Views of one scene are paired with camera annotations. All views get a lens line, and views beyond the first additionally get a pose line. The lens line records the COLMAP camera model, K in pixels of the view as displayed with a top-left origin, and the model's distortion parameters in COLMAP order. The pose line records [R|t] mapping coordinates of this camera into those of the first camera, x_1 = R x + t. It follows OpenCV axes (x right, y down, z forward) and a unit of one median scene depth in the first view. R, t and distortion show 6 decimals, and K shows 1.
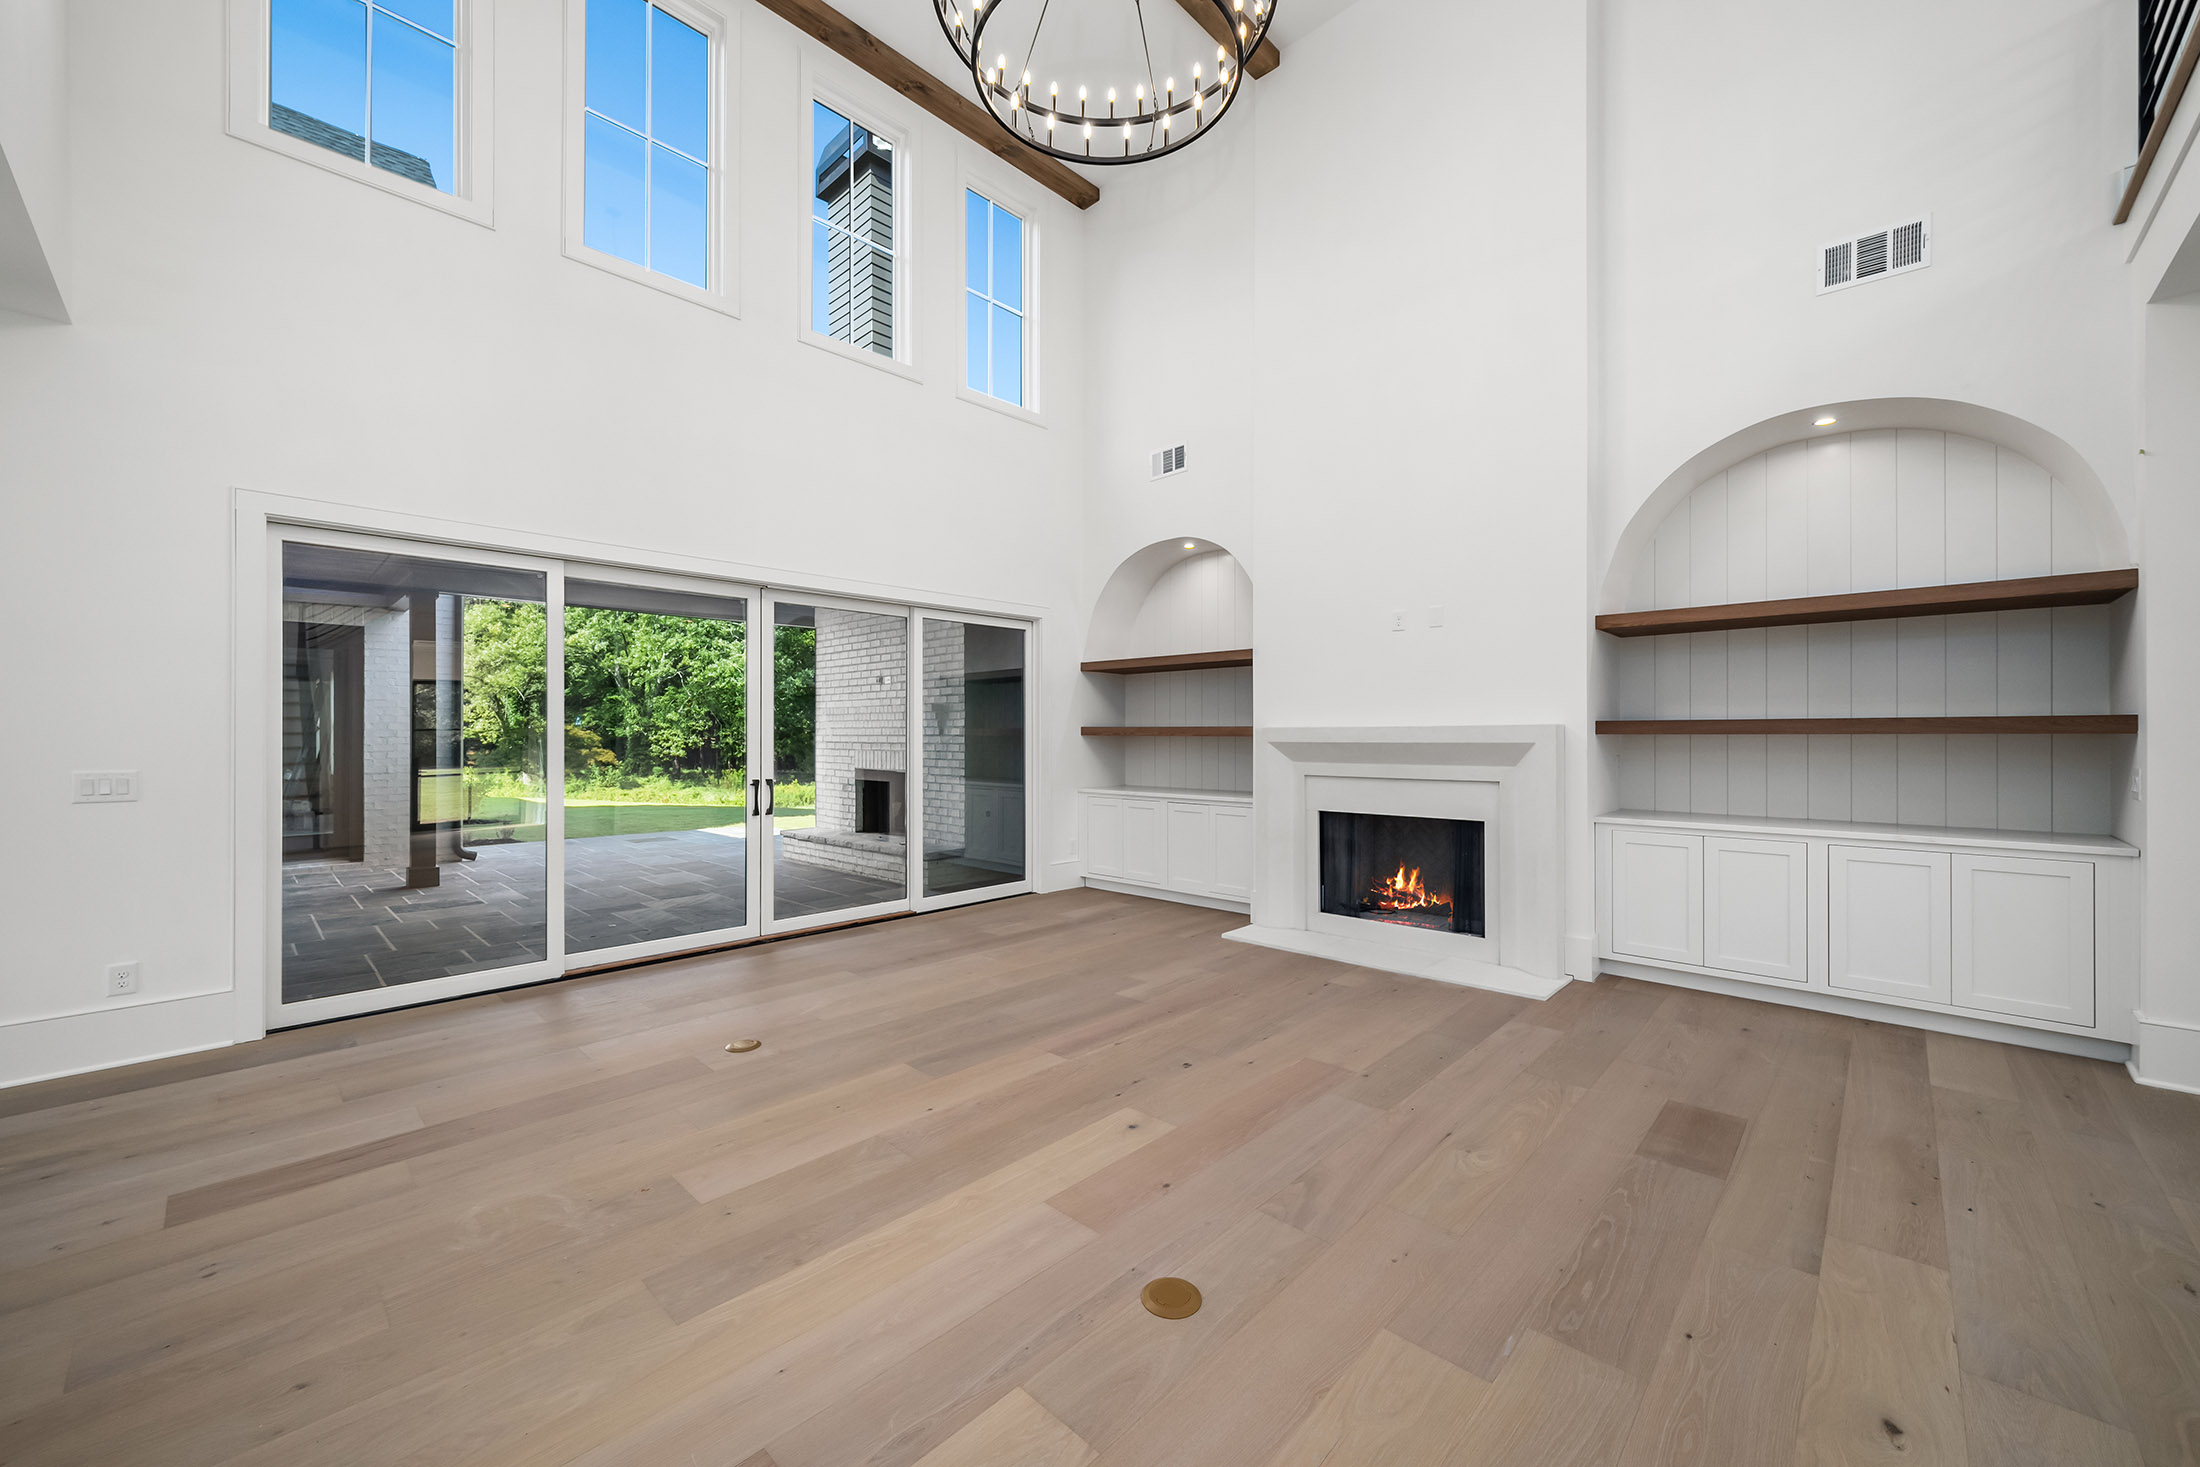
lens RADIAL K [[853.3, 0, 1080.5], [0, 853.3, 730.2], [0, 0, 1]] dist [0.001132, 0.000512]
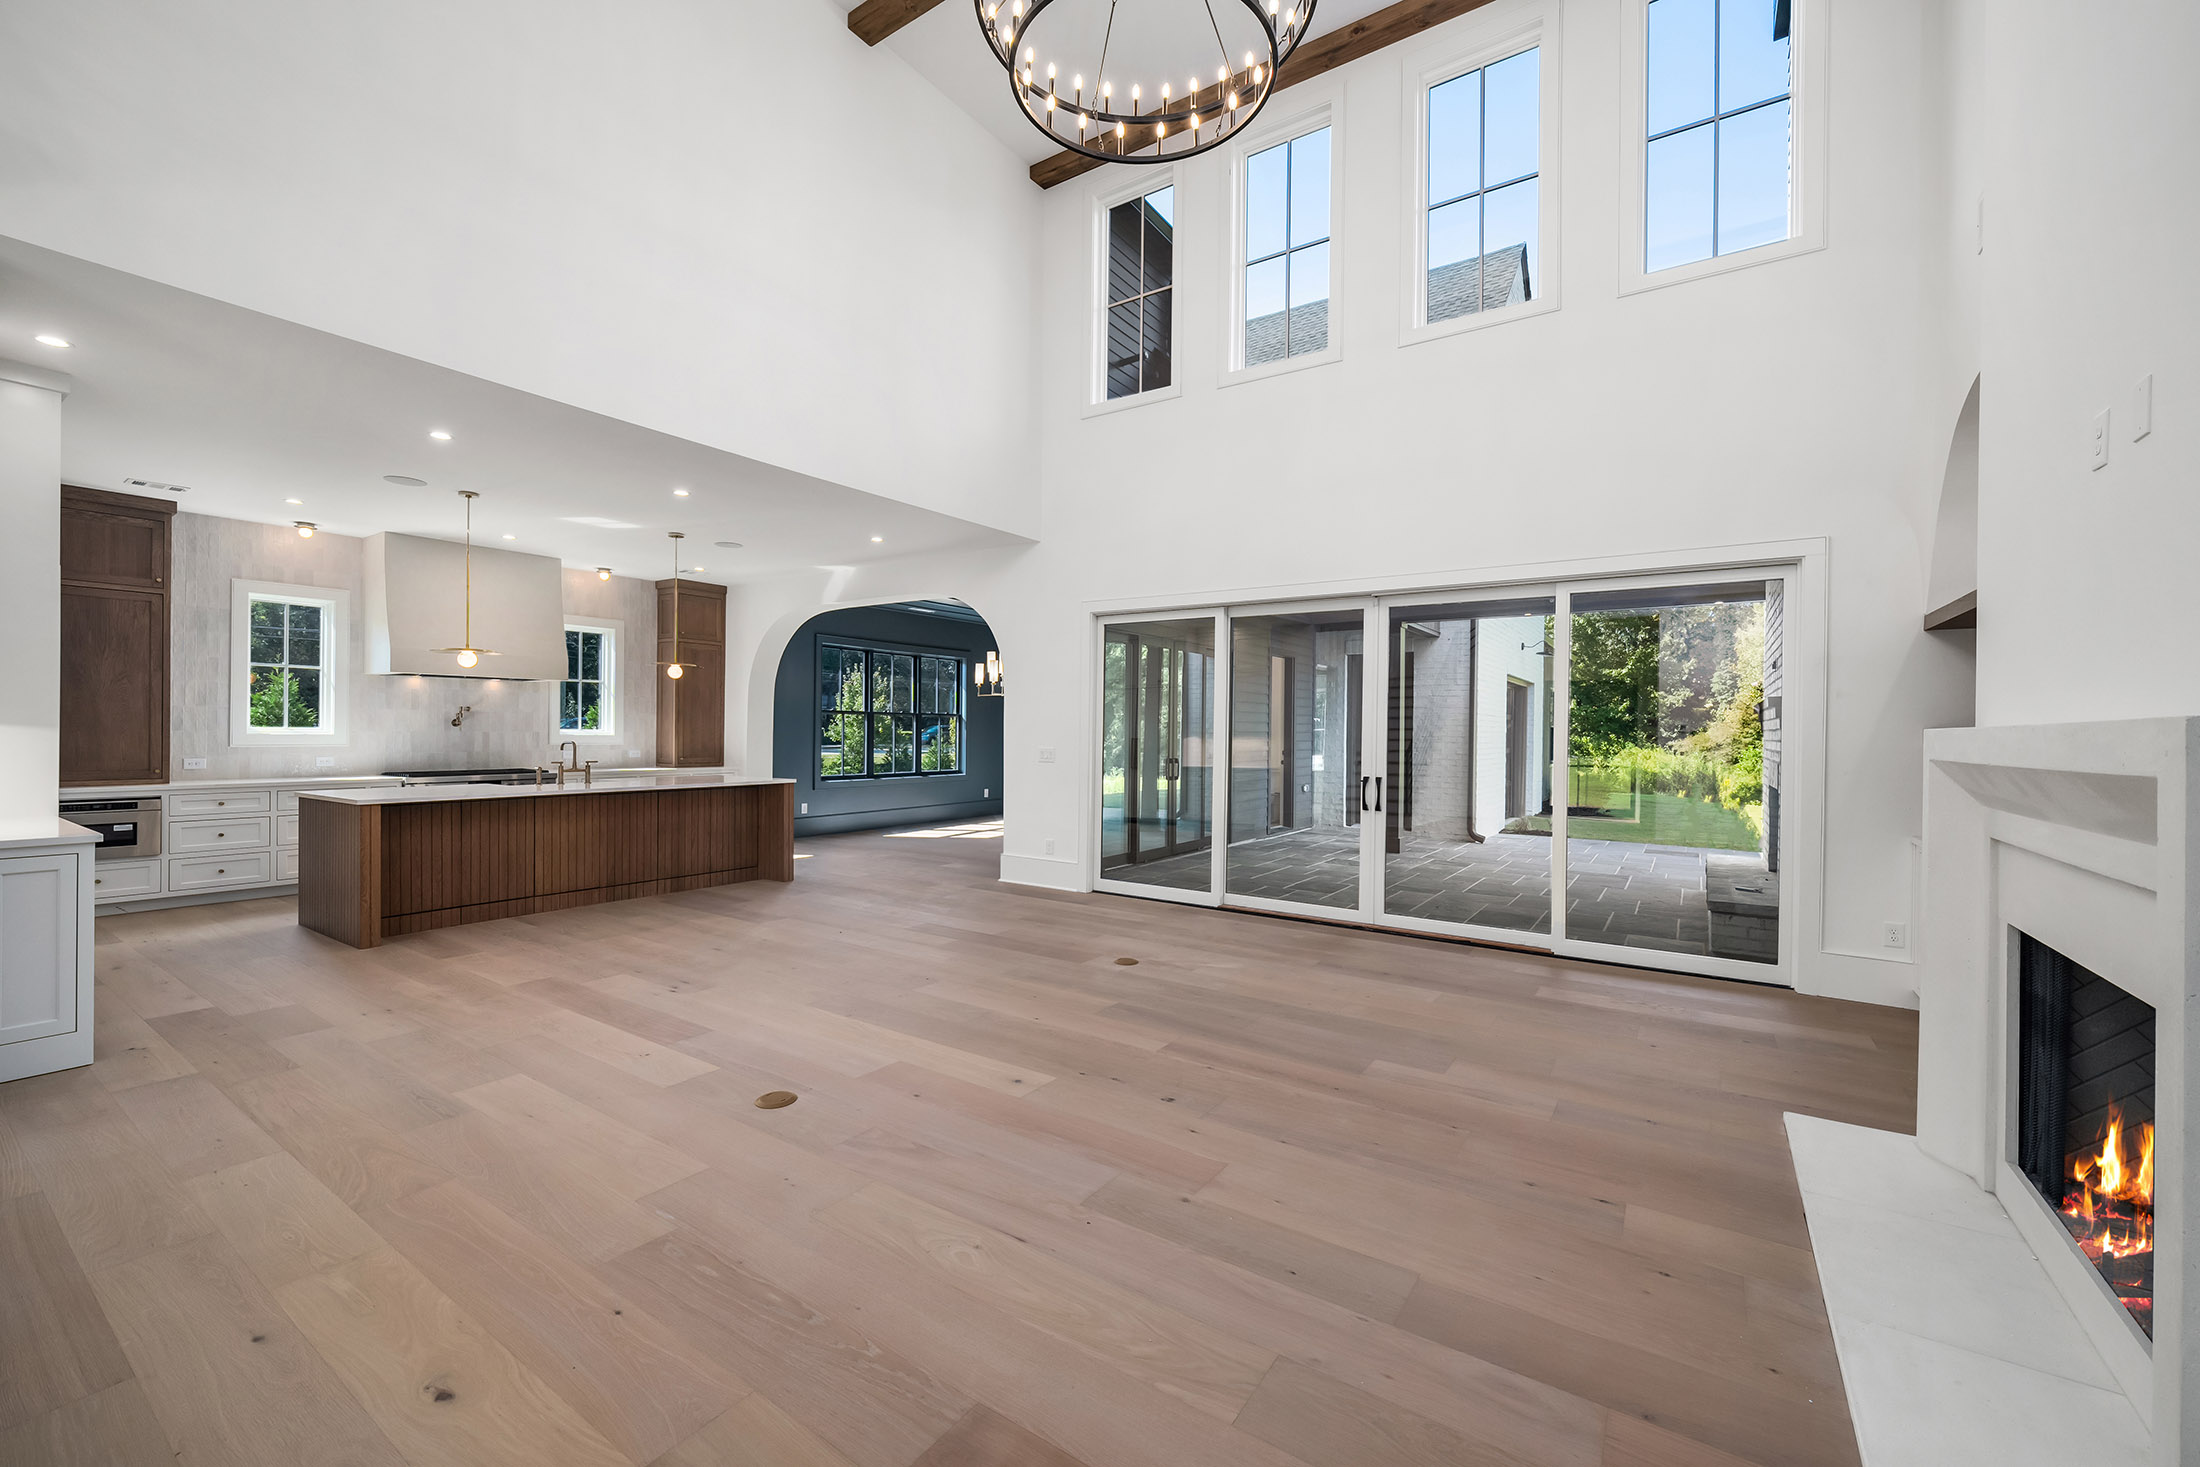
lens RADIAL K [[853.3, 0, 1084.1], [0, 853.3, 732.1], [0, 0, 1]] dist [0.001132, 0.000512]
pose [[0.168152, 0.005082, -0.985748, 0.951796], [-0.007523, 0.999964, 0.003872, -0.000433], [0.985732, 0.006765, 0.168184, 0.719748]]
